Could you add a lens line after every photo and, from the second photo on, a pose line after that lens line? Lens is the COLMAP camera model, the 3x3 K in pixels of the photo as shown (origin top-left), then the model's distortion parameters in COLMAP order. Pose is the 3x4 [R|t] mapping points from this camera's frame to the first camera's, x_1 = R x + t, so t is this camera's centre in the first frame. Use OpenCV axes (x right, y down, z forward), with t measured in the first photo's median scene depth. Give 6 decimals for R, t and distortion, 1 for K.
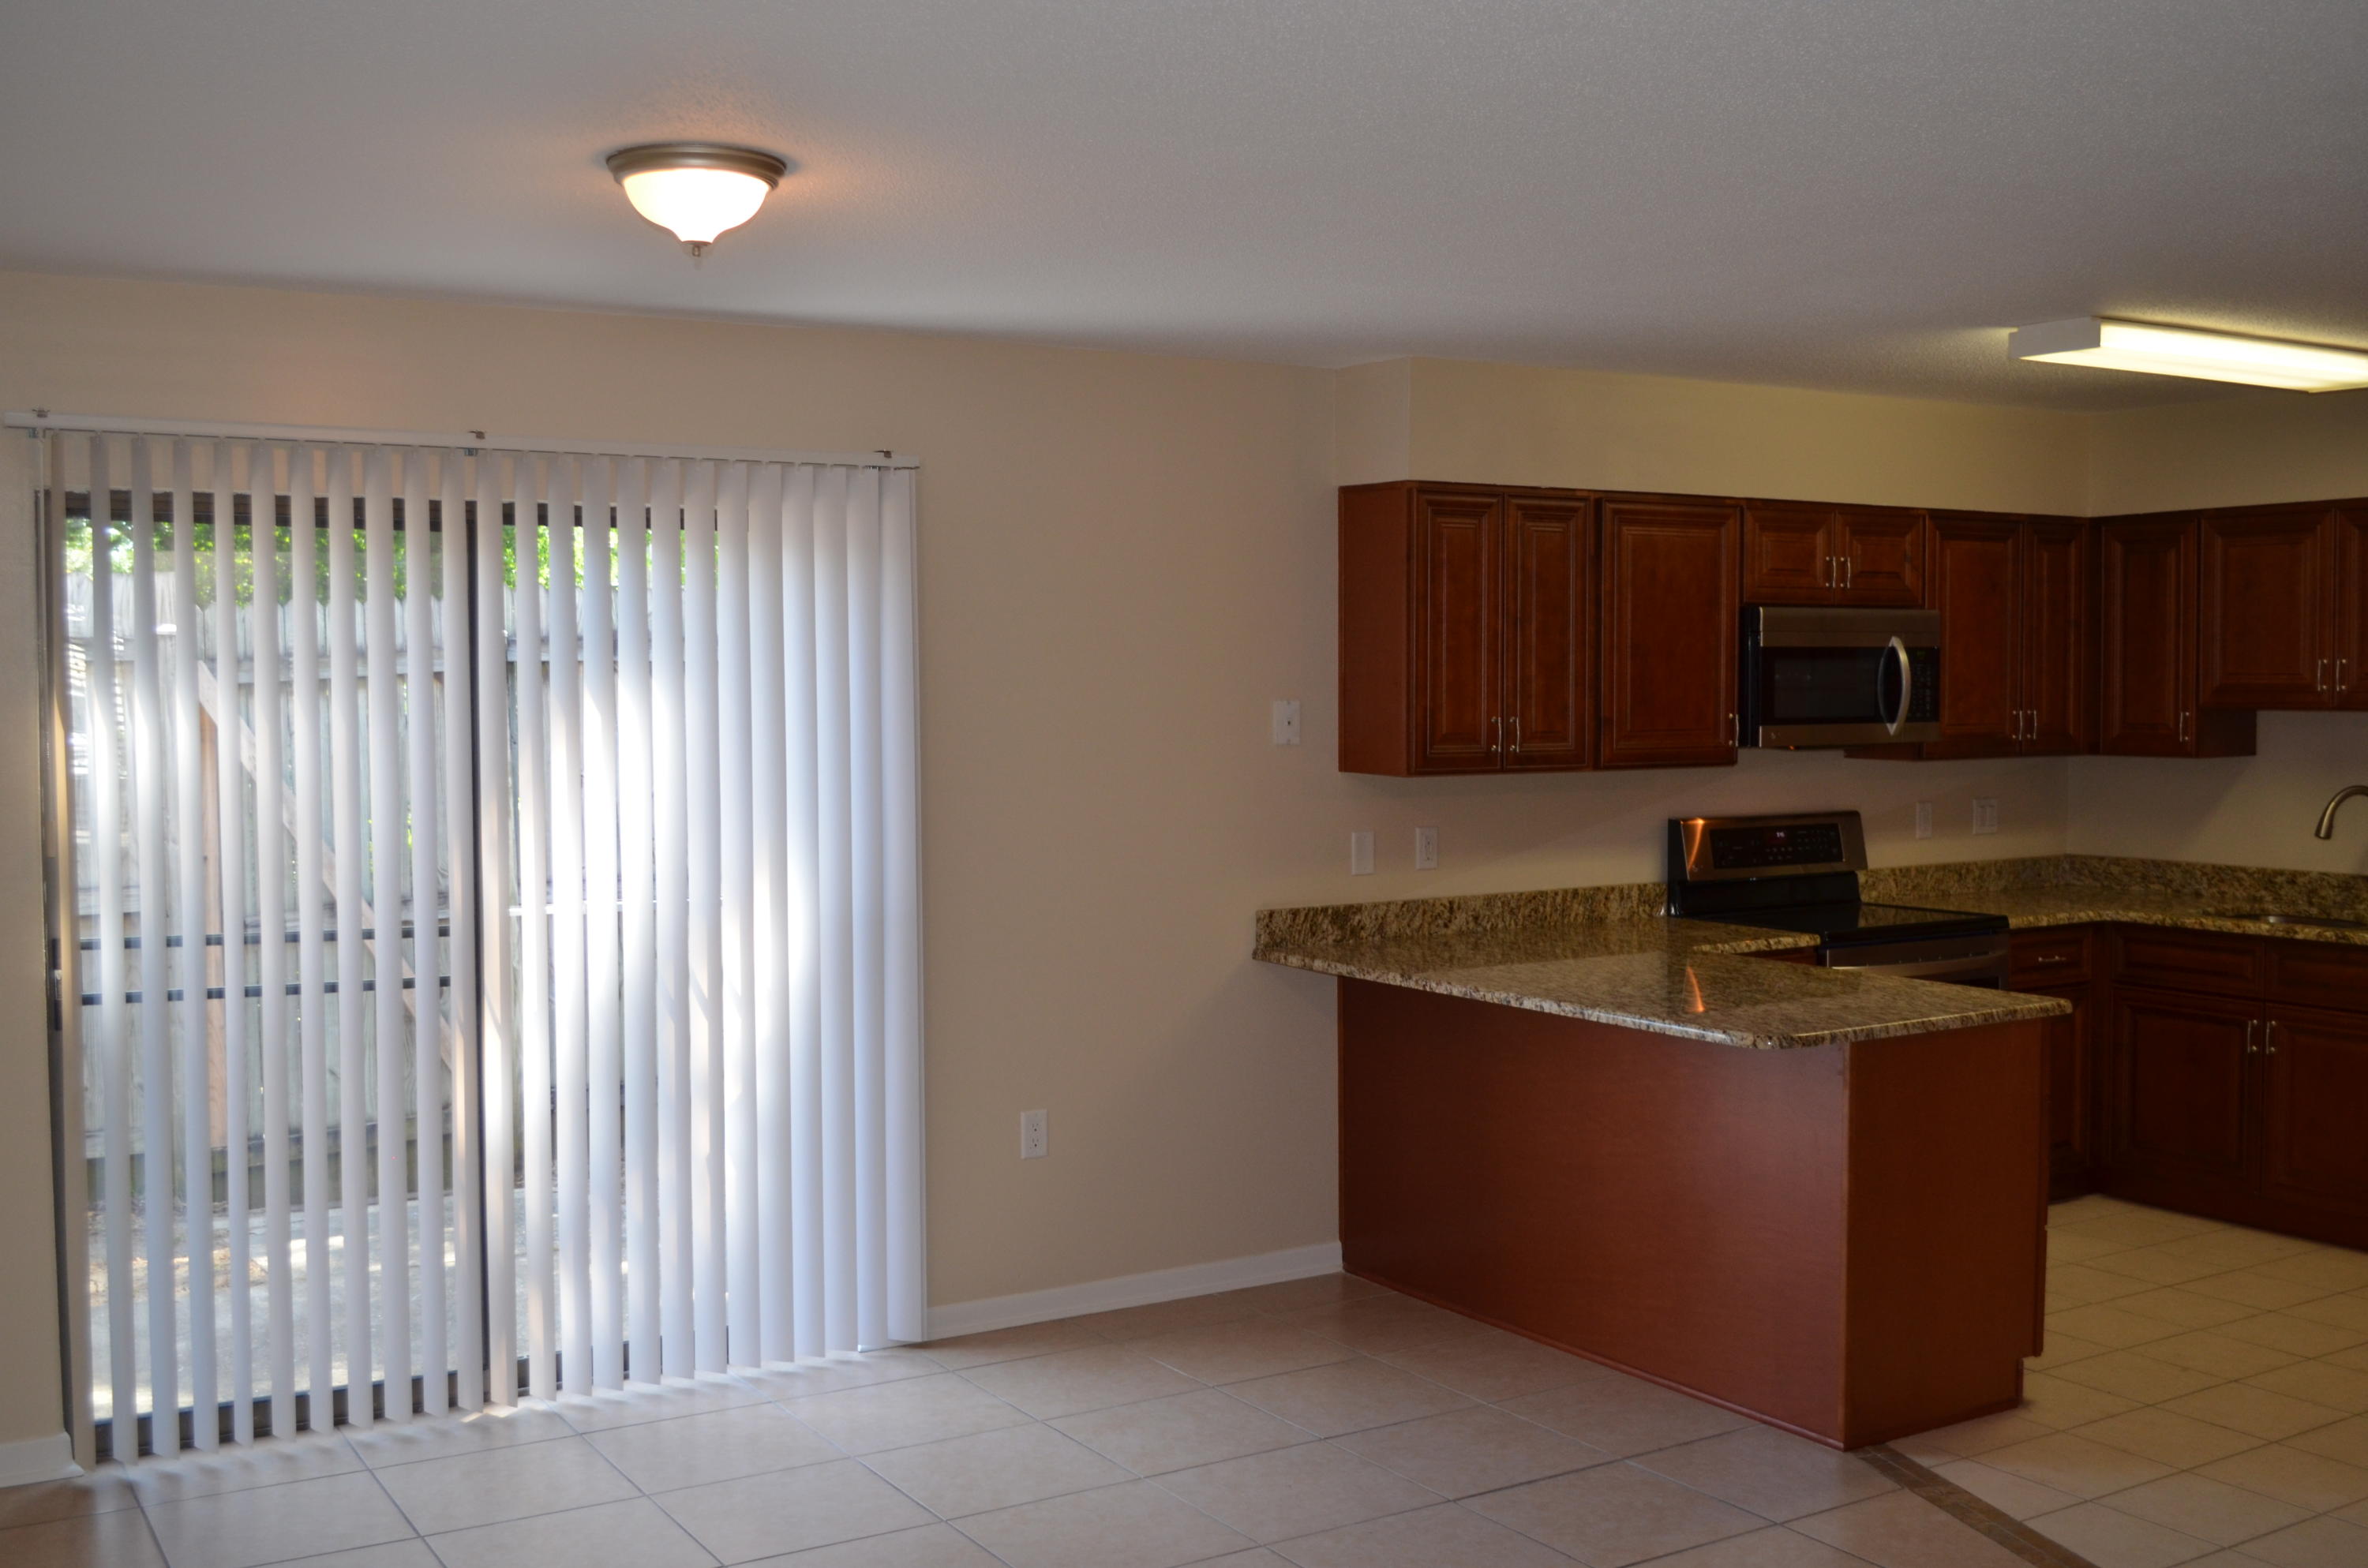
lens RADIAL K [[2329.6, 0, 1178.1], [0, 2329.6, 772.5], [0, 0, 1]] dist [-0.061780, 0.000000]
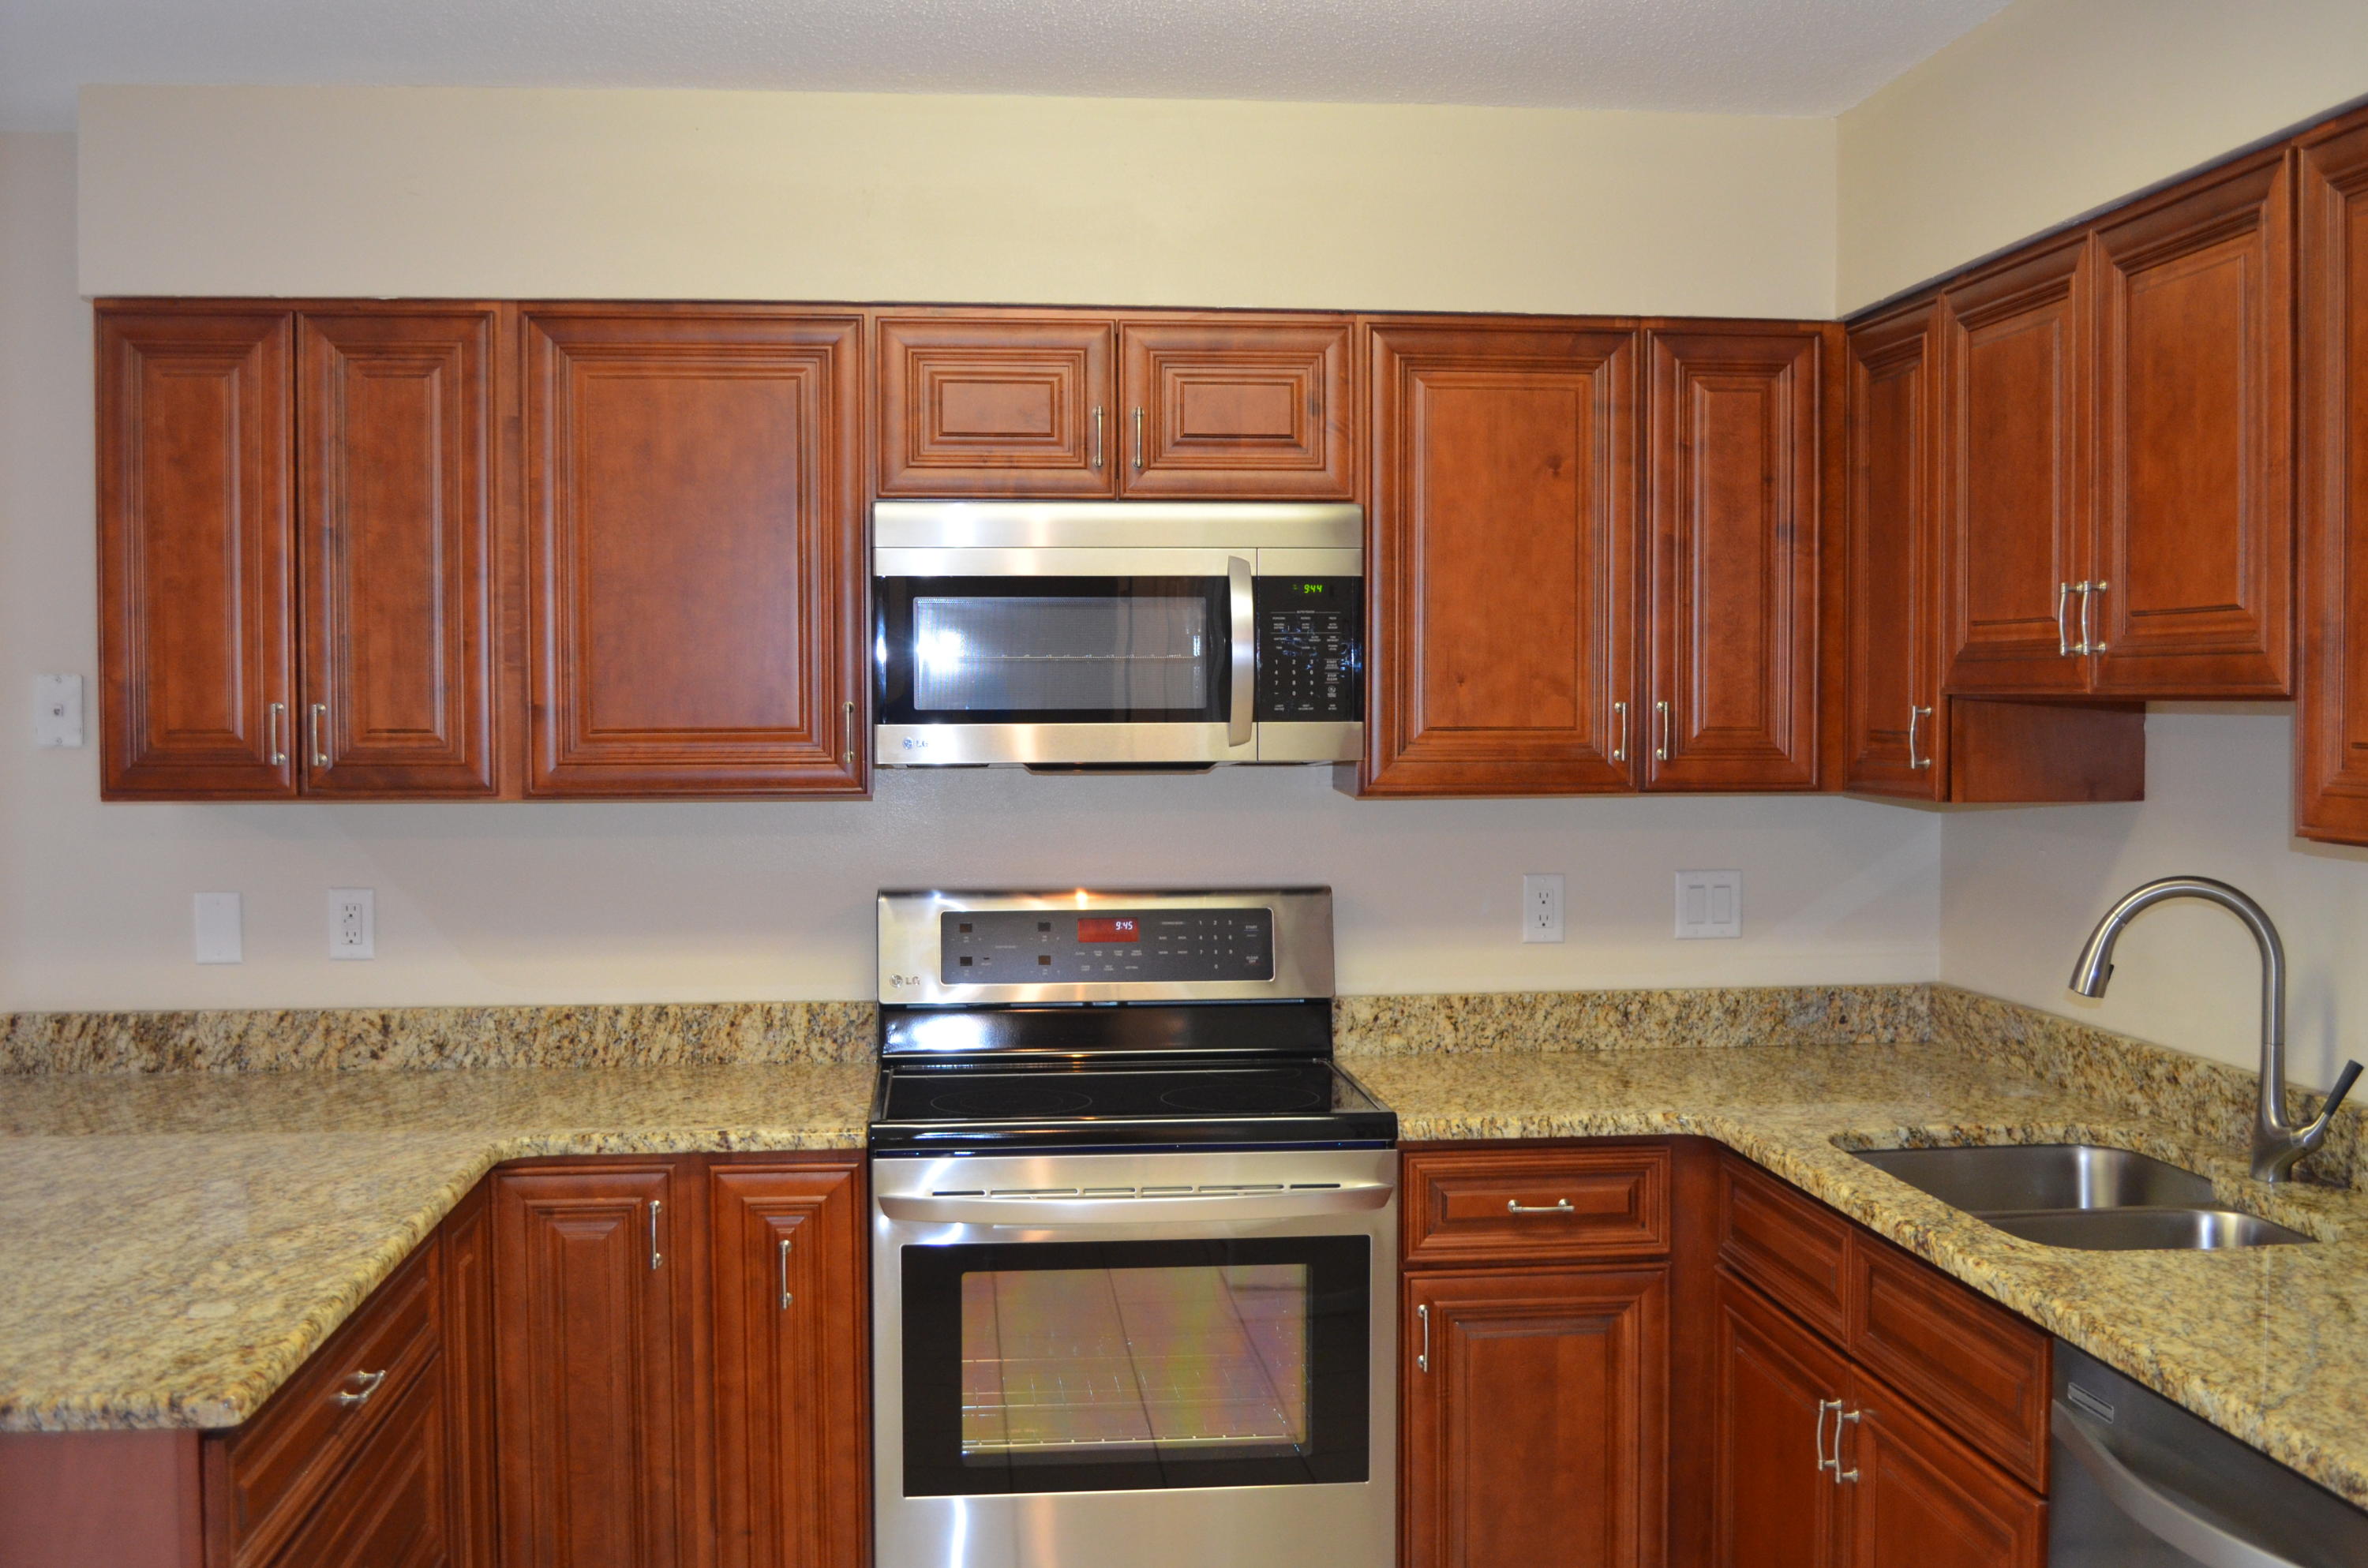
lens RADIAL K [[2329.6, 0, 1198.1], [0, 2329.6, 778.9], [0, 0, 1]] dist [-0.061780, 0.000000]
pose [[0.912053, 0.018922, -0.409635, 0.528131], [-0.021454, 0.999769, -0.001585, -0.007642], [0.409511, 0.010234, 0.912248, 0.534874]]
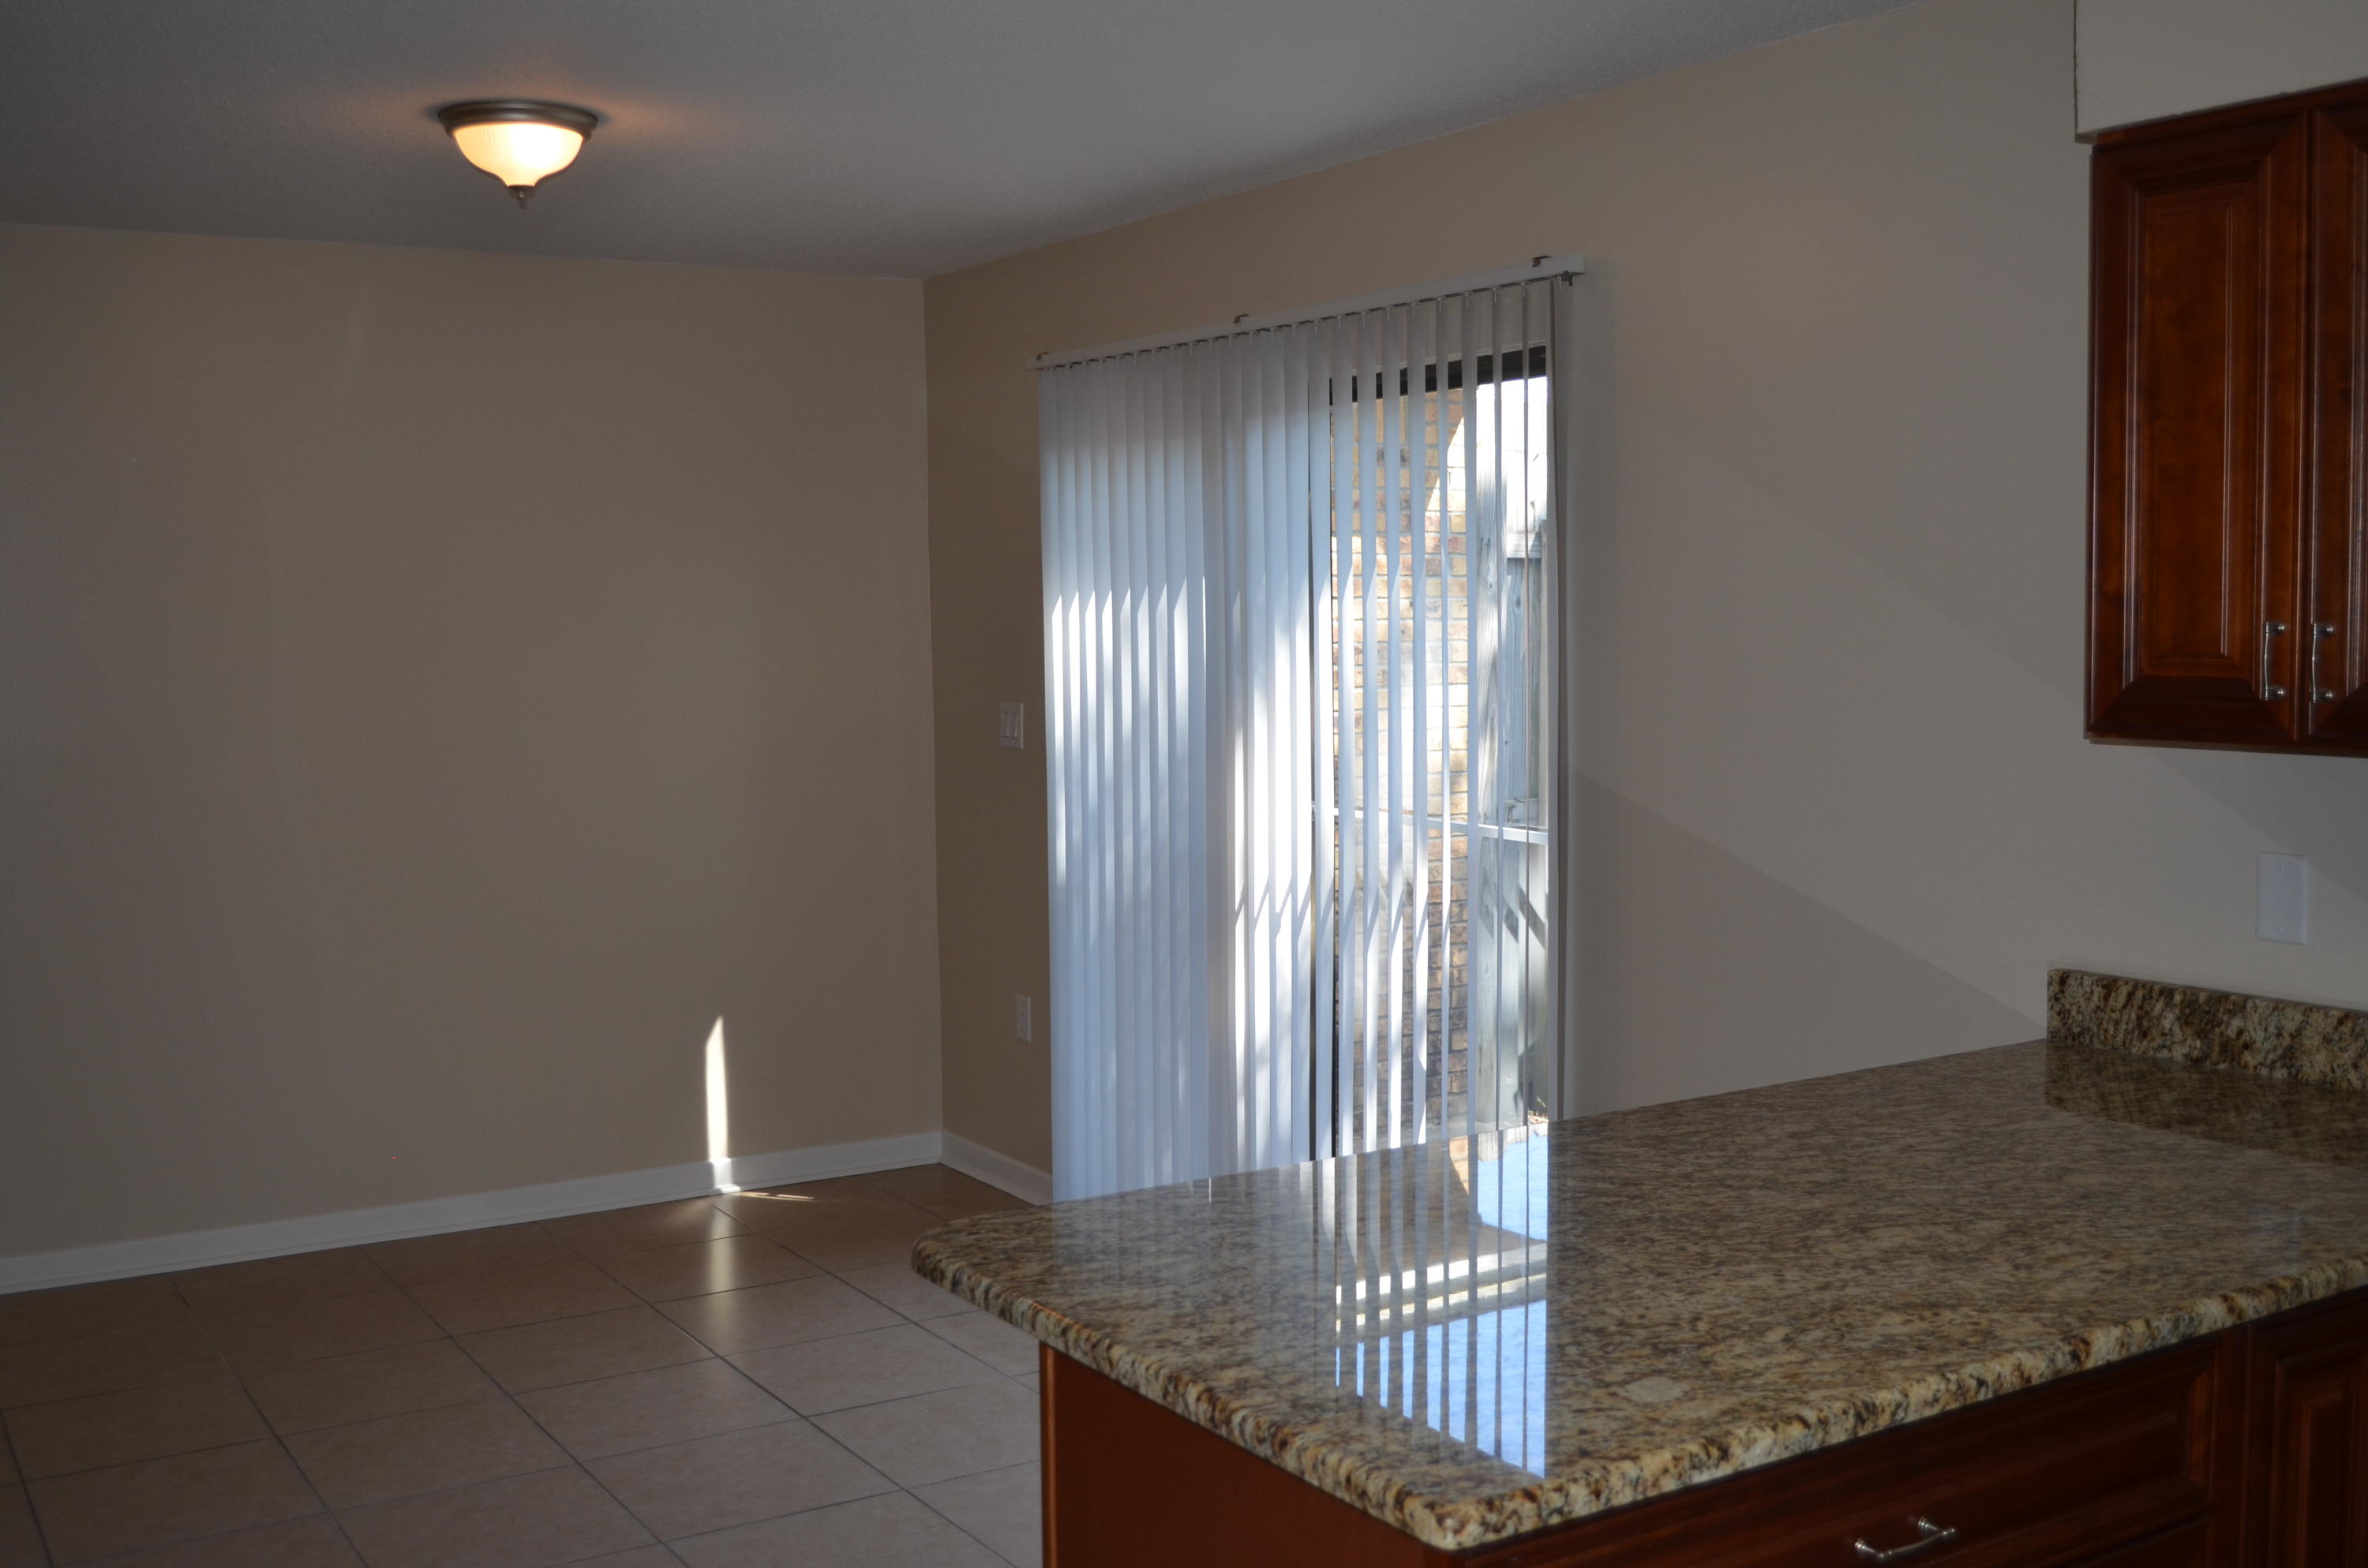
lens RADIAL K [[2329.6, 0, 1177.6], [0, 2329.6, 783.4], [0, 0, 1]] dist [-0.061780, 0.000000]
pose [[0.017607, 0.080724, -0.996581, 0.525107], [-0.031191, 0.996295, 0.080150, -0.019059], [0.999358, 0.029673, 0.020059, 0.724938]]
